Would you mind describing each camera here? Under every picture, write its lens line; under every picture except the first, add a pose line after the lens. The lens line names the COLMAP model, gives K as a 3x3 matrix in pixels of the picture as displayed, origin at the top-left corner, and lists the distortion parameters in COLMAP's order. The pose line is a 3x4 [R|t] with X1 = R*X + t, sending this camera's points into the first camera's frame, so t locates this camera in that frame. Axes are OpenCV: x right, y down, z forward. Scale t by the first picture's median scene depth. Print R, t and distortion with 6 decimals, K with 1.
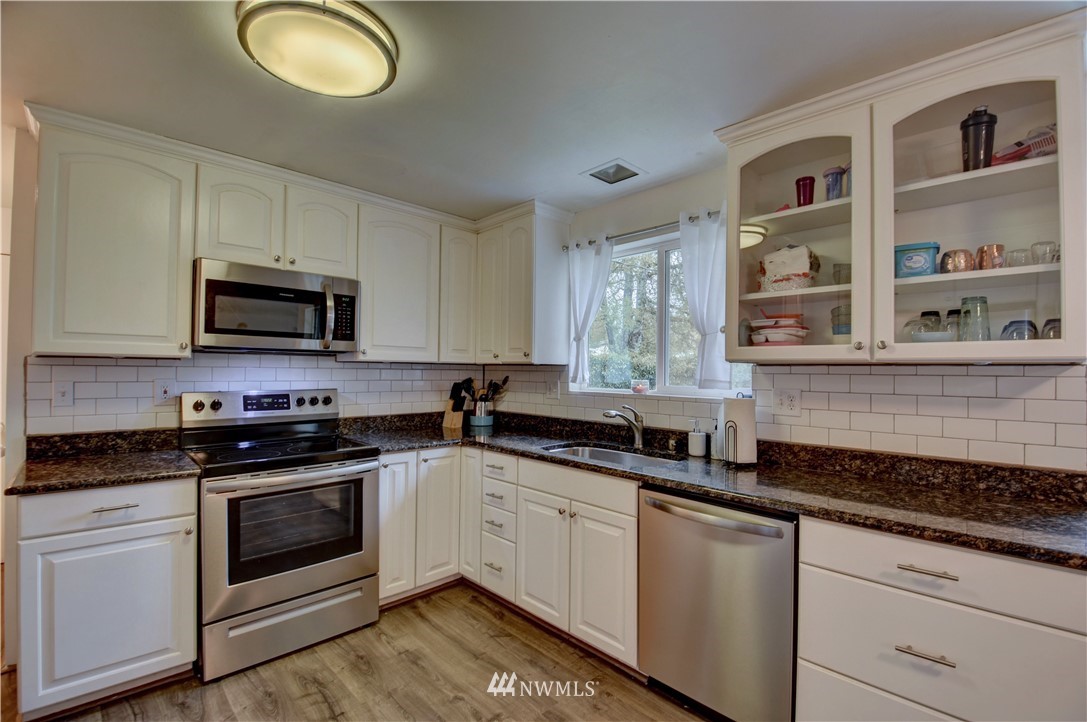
lens RADIAL K [[483.5, 0, 558.3], [0, 483.5, 361.4], [0, 0, 1]] dist [-0.004027, -0.014864]
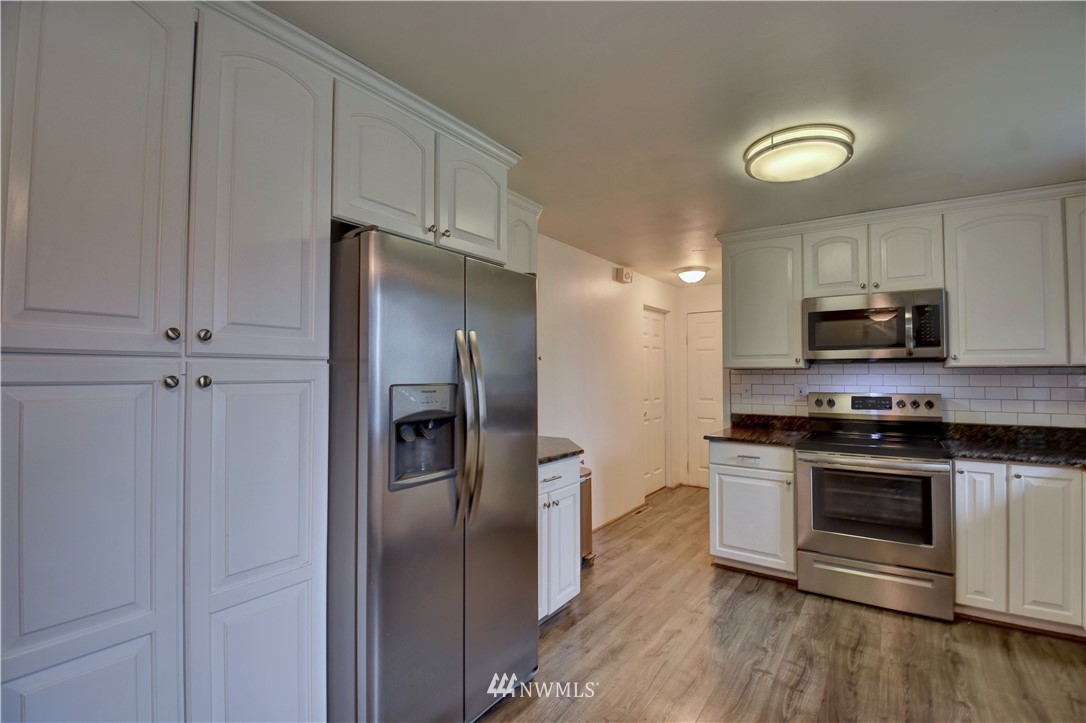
lens RADIAL K [[483.1, 0, 566.2], [0, 483.1, 360.2], [0, 0, 1]] dist [-0.004027, -0.014864]
pose [[0.194024, -0.039933, -0.980184, 0.482397], [0.018267, 0.999145, -0.037090, 0.009515], [0.980827, -0.010708, 0.194588, 0.011749]]
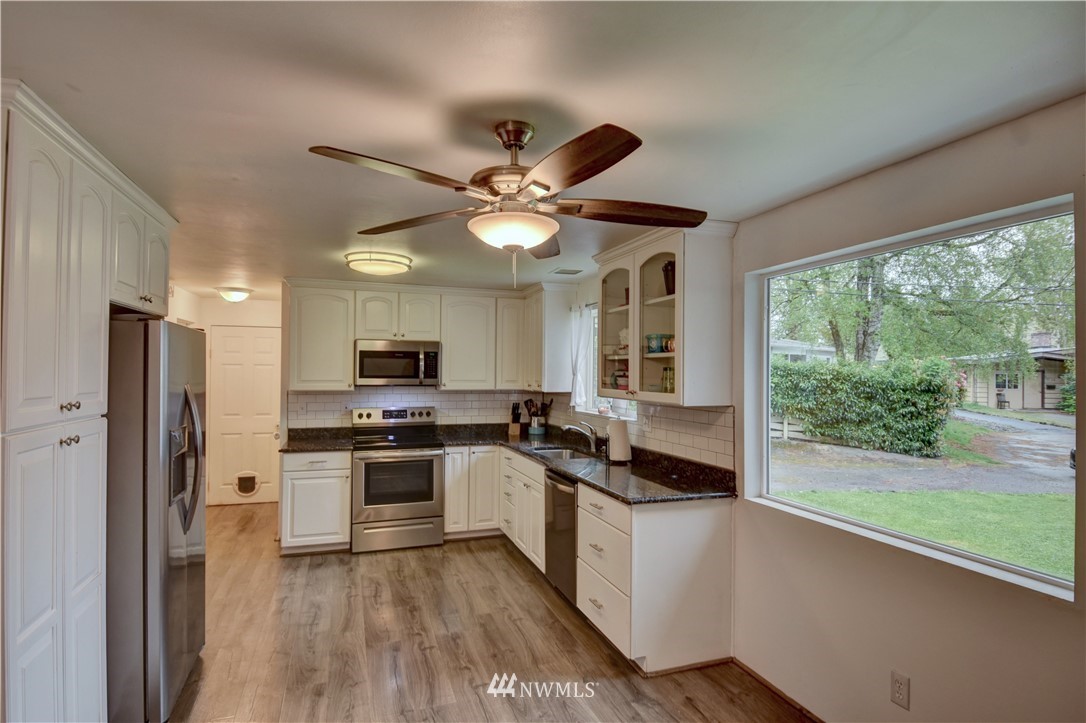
lens RADIAL K [[579.1, 0, 549.1], [0, 579.1, 359.3], [0, 0, 1]] dist [0.020854, -0.000495]
pose [[0.902704, -0.015624, -0.429979, 0.882515], [0.011236, 0.999856, -0.012743, -0.088233], [0.430116, 0.006672, 0.902749, -0.718380]]
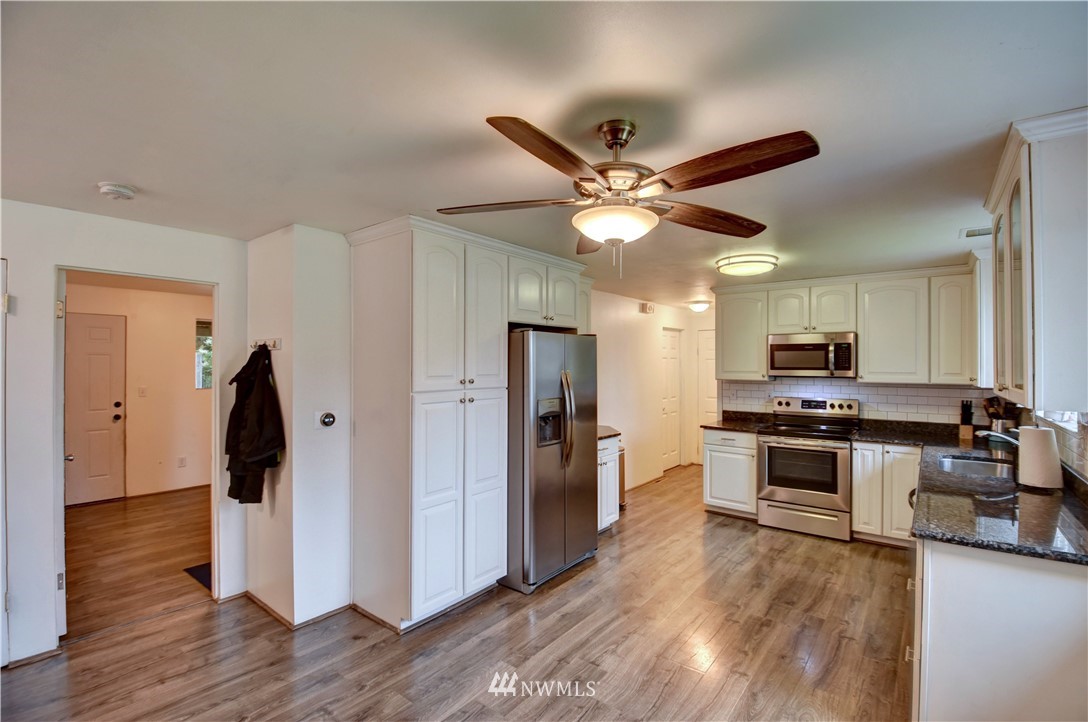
lens RADIAL K [[483.9, 0, 564.9], [0, 483.9, 357.7], [0, 0, 1]] dist [-0.004027, -0.014864]
pose [[0.138174, -0.024982, -0.990093, 1.171968], [0.014813, 0.999622, -0.023155, -0.069067], [0.990297, -0.011466, 0.138492, -0.192683]]
